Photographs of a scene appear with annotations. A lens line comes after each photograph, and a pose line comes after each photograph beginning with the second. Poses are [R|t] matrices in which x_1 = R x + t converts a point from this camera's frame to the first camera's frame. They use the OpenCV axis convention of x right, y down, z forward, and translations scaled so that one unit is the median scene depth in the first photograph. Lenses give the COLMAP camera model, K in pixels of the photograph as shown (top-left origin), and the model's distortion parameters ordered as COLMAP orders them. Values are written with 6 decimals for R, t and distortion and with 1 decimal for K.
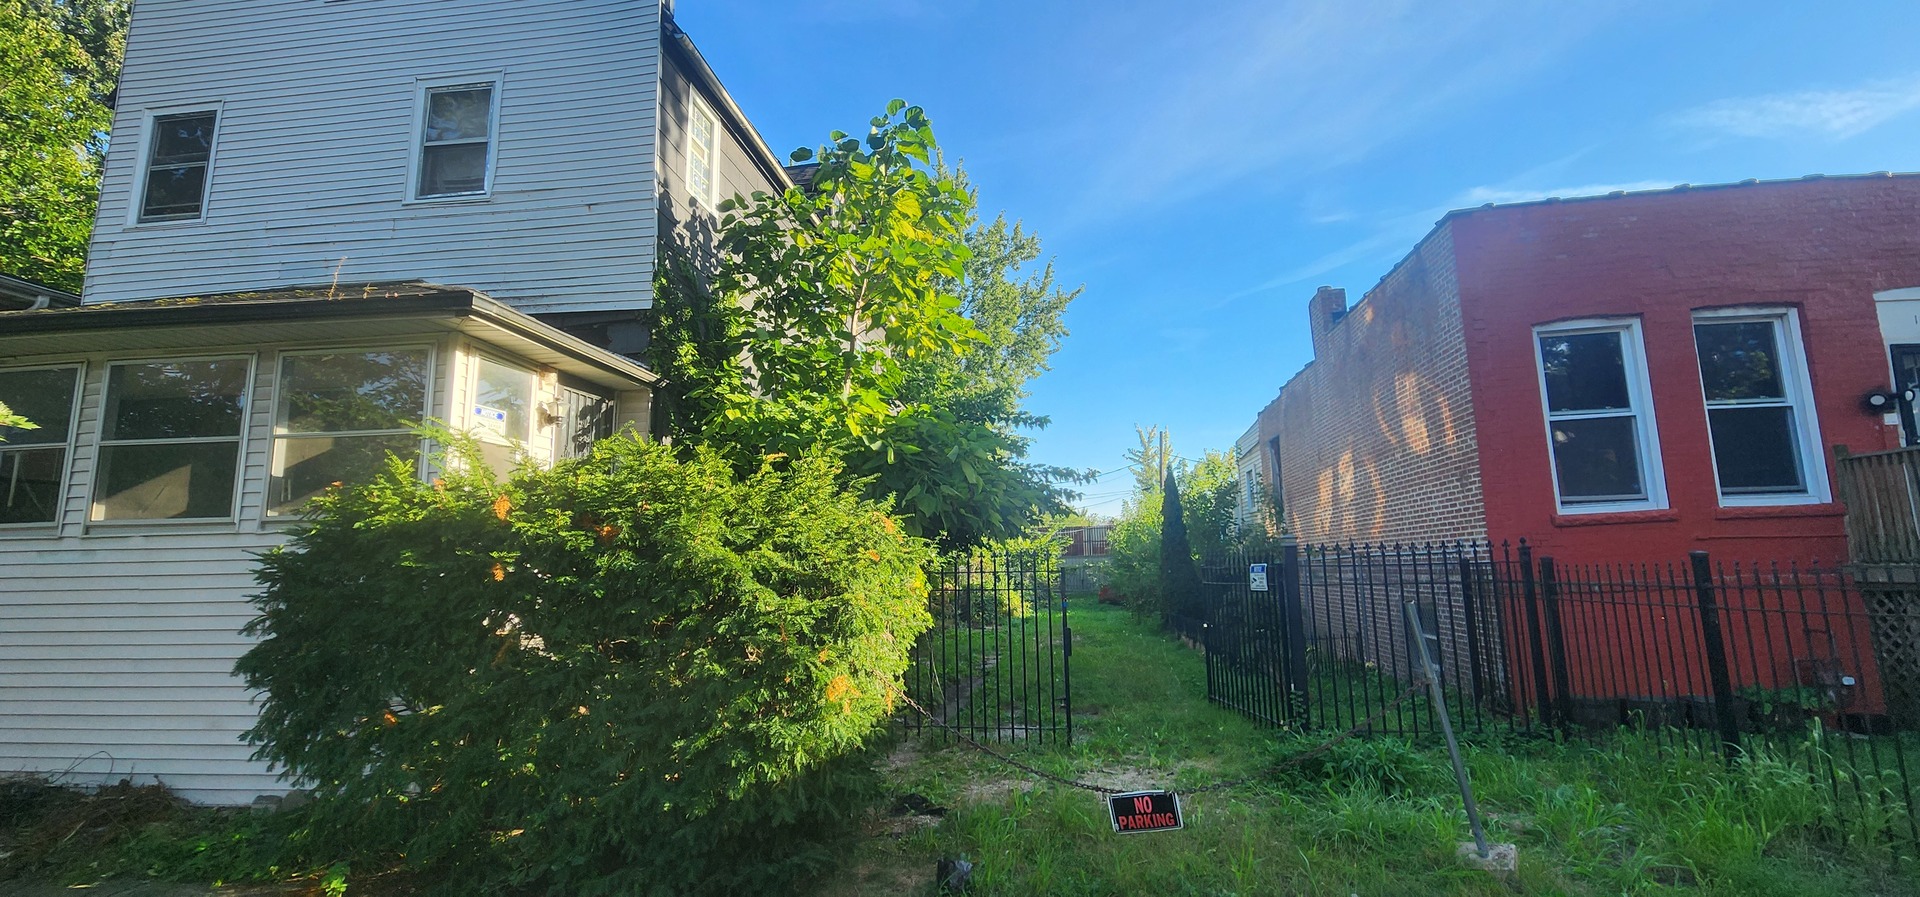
lens RADIAL K [[786.5, 0, 959.3], [0, 786.5, 445.7], [0, 0, 1]] dist [-0.000170, 0.000546]
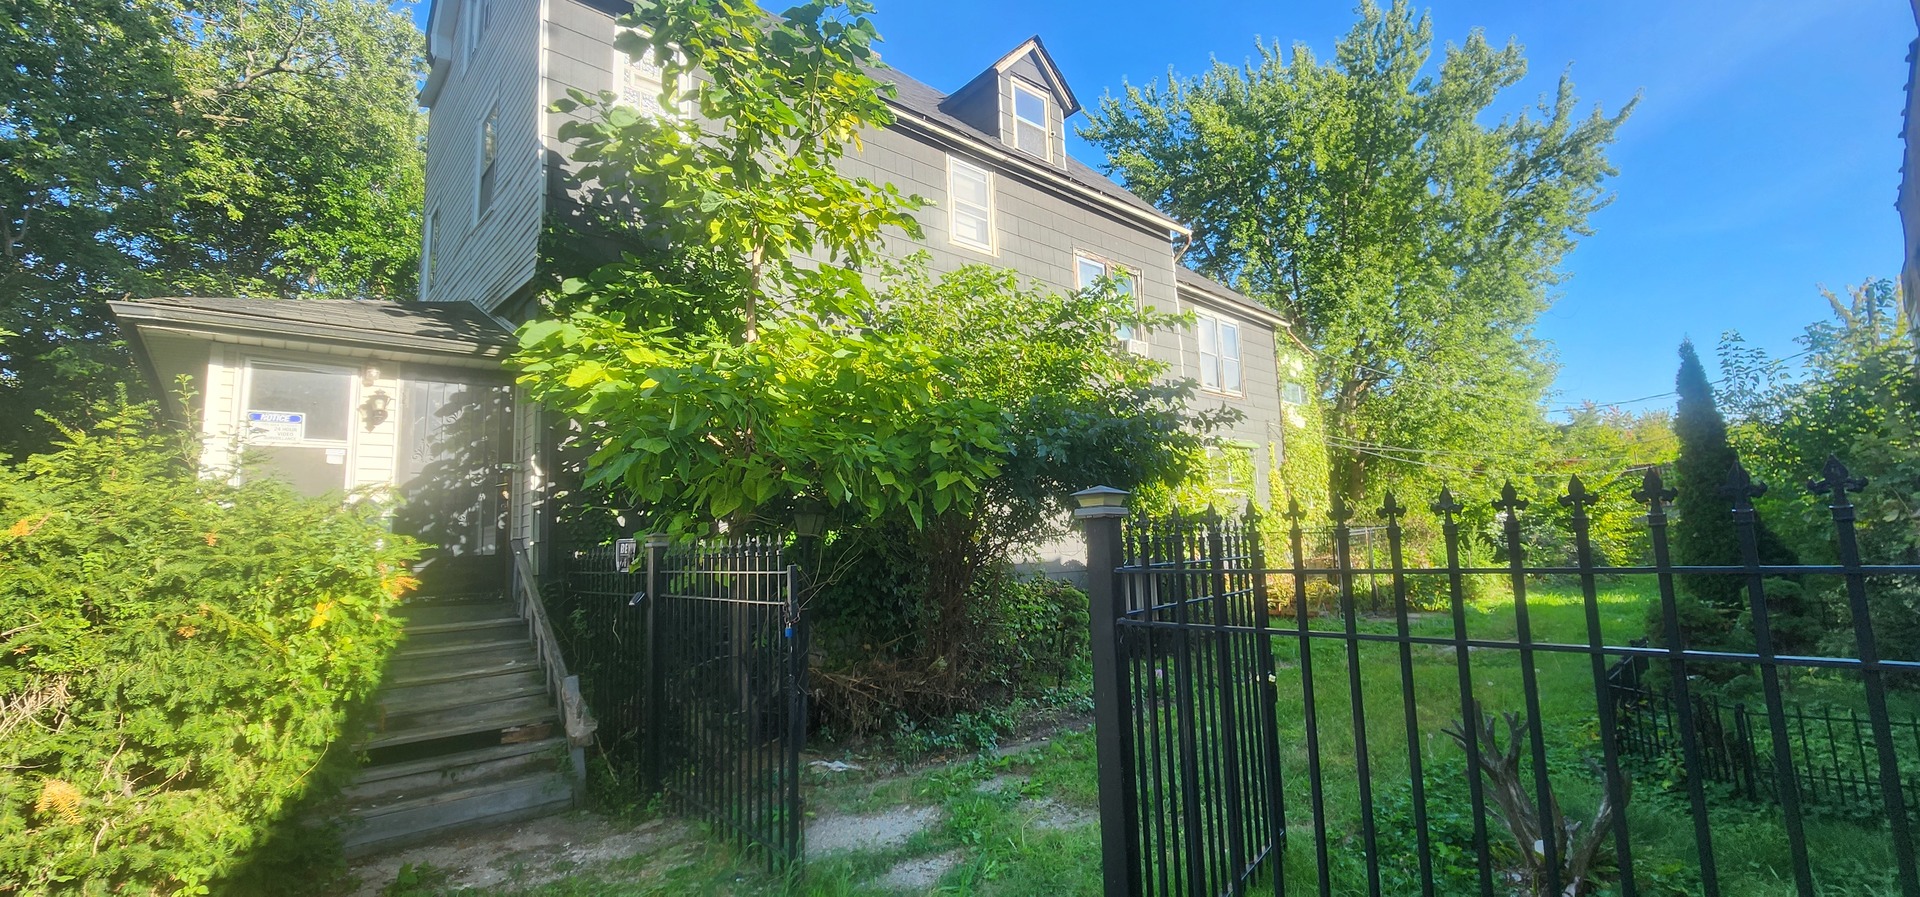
lens RADIAL K [[783.0, 0, 962.0], [0, 783.0, 449.7], [0, 0, 1]] dist [0.000330, 0.000510]
pose [[0.760238, -0.084607, -0.644111, 0.840312], [0.120507, 0.992642, 0.011844, 0.108575], [0.638370, -0.086624, 0.764840, 0.817969]]
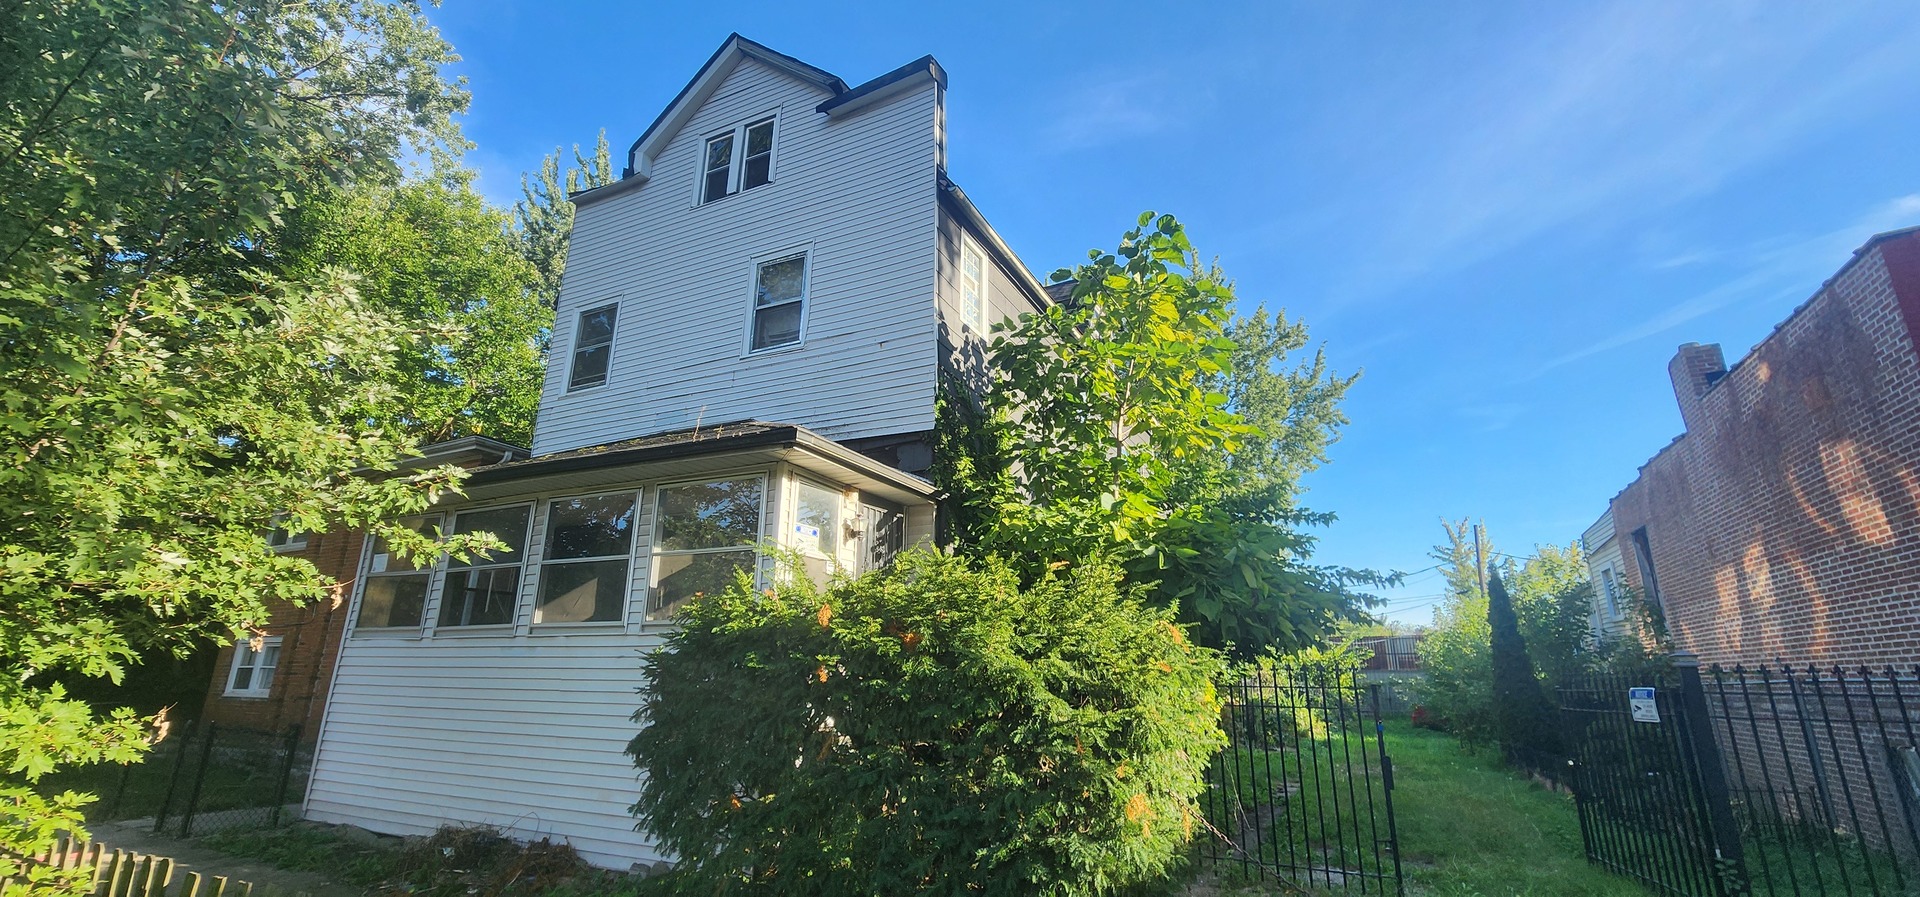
lens RADIAL K [[783.0, 0, 962.0], [0, 783.0, 449.7], [0, 0, 1]] dist [0.000330, 0.000510]
pose [[0.947045, -0.062236, -0.315013, -0.017281], [0.021864, 0.991259, -0.130109, -0.004132], [0.320357, 0.116332, 0.940127, -0.014106]]
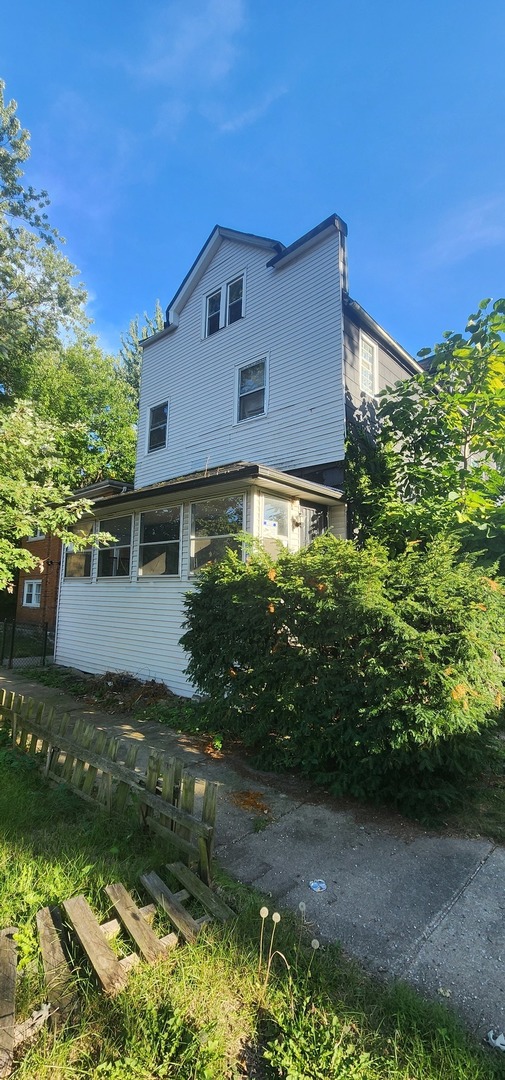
lens RADIAL K [[440.4, 0, 256.7], [0, 440.4, 543.3], [0, 0, 1]] dist [0.000330, 0.000510]
pose [[0.829850, -0.032199, -0.557056, 0.005731], [0.053451, 0.998330, 0.021921, -0.018370], [0.555420, -0.047966, 0.830185, 0.038609]]
